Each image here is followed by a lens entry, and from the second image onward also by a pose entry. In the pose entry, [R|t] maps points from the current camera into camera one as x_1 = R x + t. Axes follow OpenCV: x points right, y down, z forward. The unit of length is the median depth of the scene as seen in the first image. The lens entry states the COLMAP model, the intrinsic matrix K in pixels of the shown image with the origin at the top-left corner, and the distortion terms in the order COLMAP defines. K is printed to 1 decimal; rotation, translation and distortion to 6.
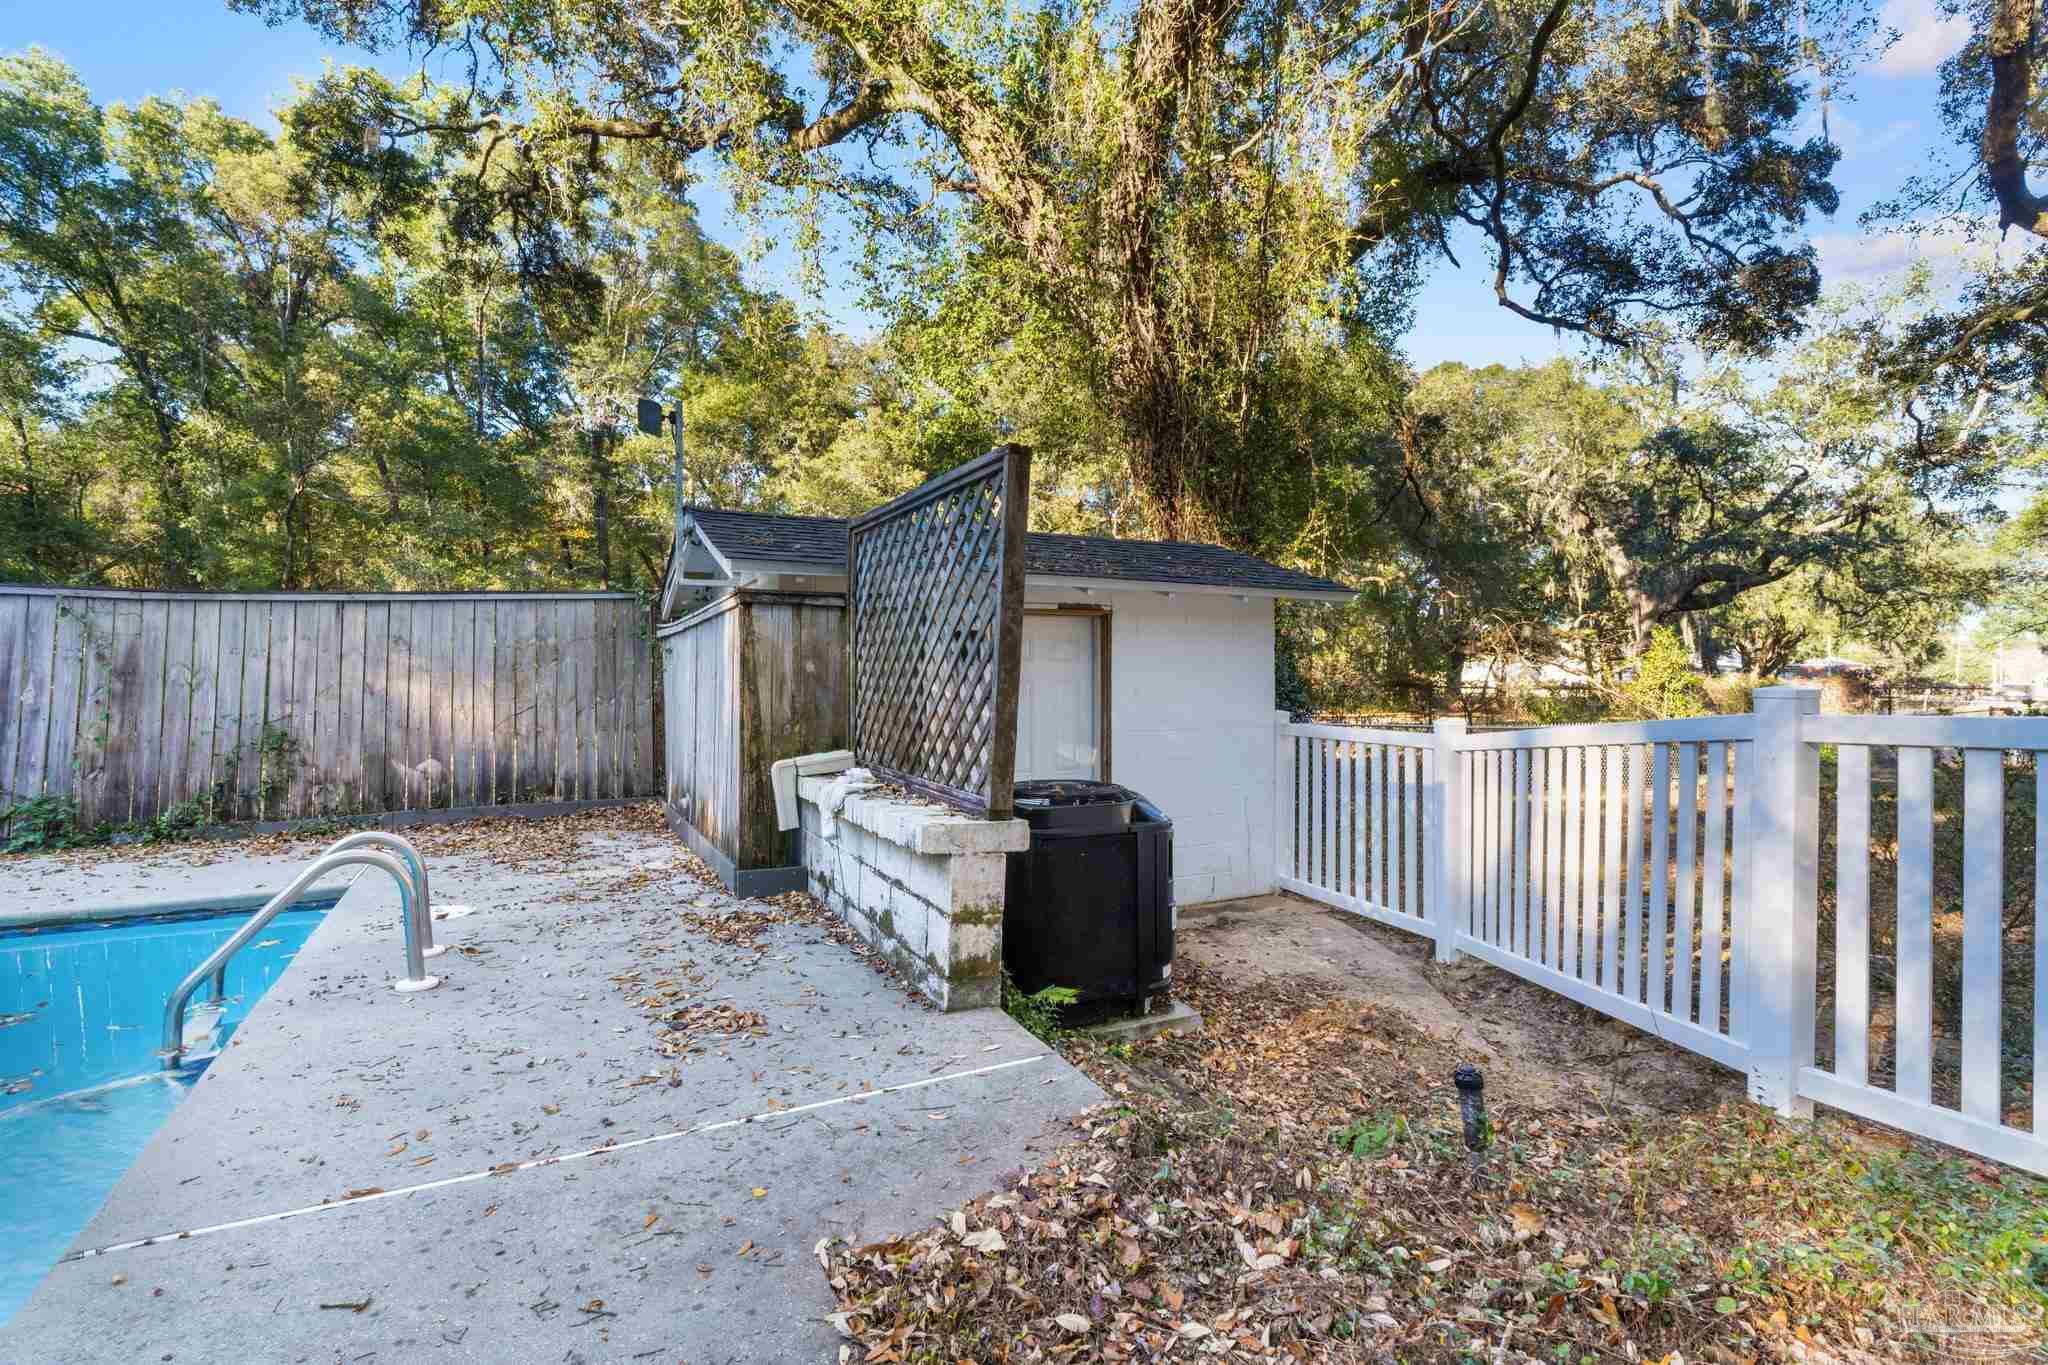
lens RADIAL K [[926.3, 0, 1024.0], [0, 926.3, 682.5], [0, 0, 1]] dist [-0.004397, -0.000171]
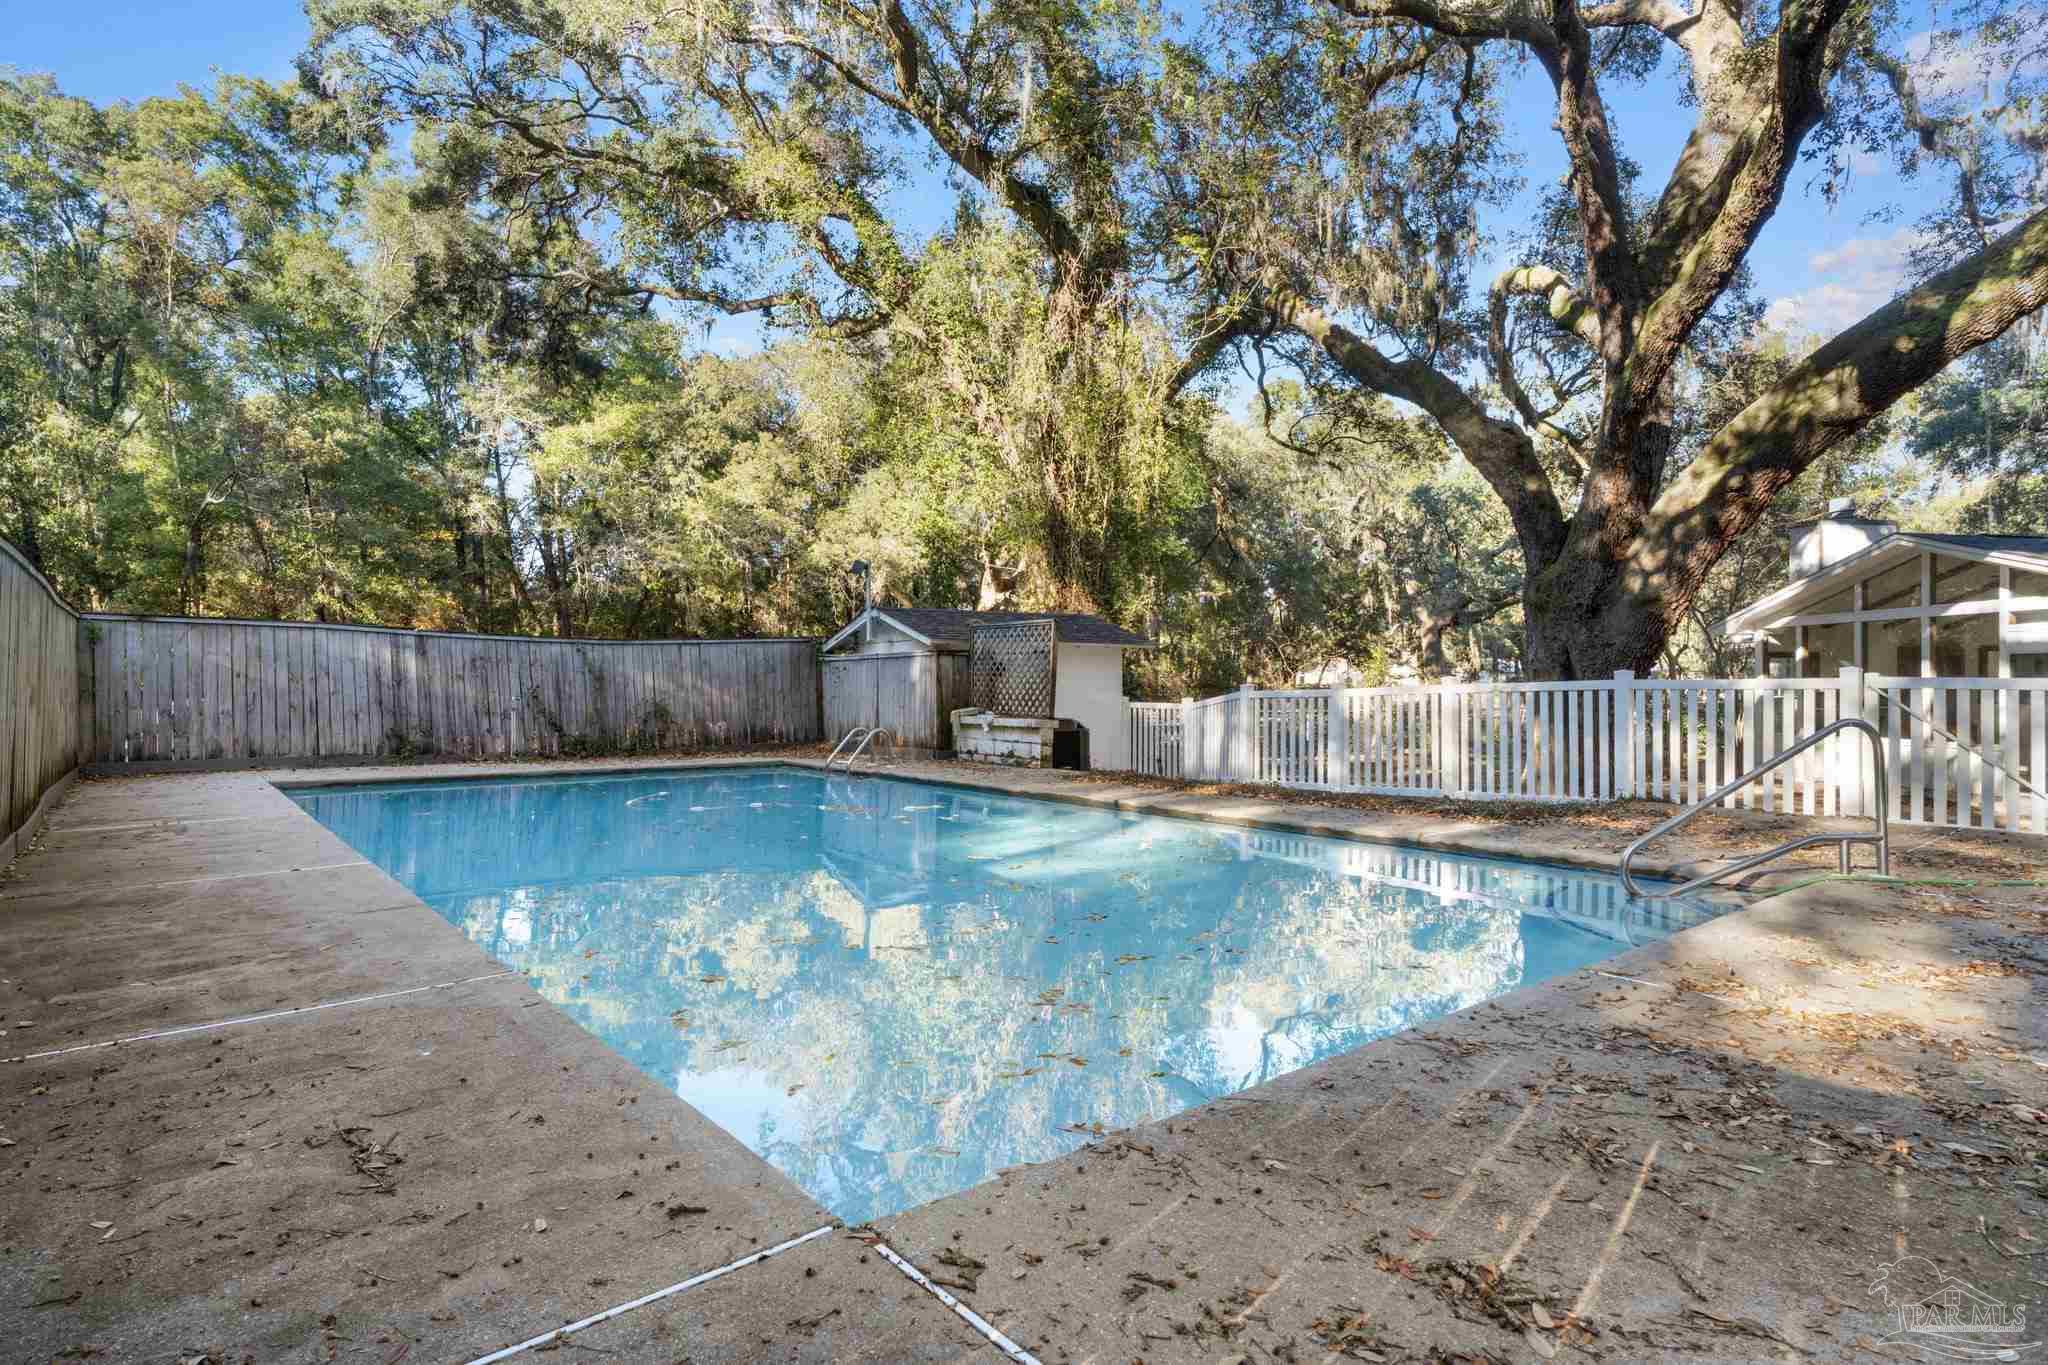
lens RADIAL K [[1114.5, 0, 1024.0], [0, 1114.5, 682.5], [0, 0, 1]] dist [0.003710, 0.000394]
pose [[0.984428, 0.000939, 0.175787, -0.271101], [-0.000338, 0.999994, -0.003450, 0.003767], [-0.175789, 0.003337, 0.984422, -0.999861]]
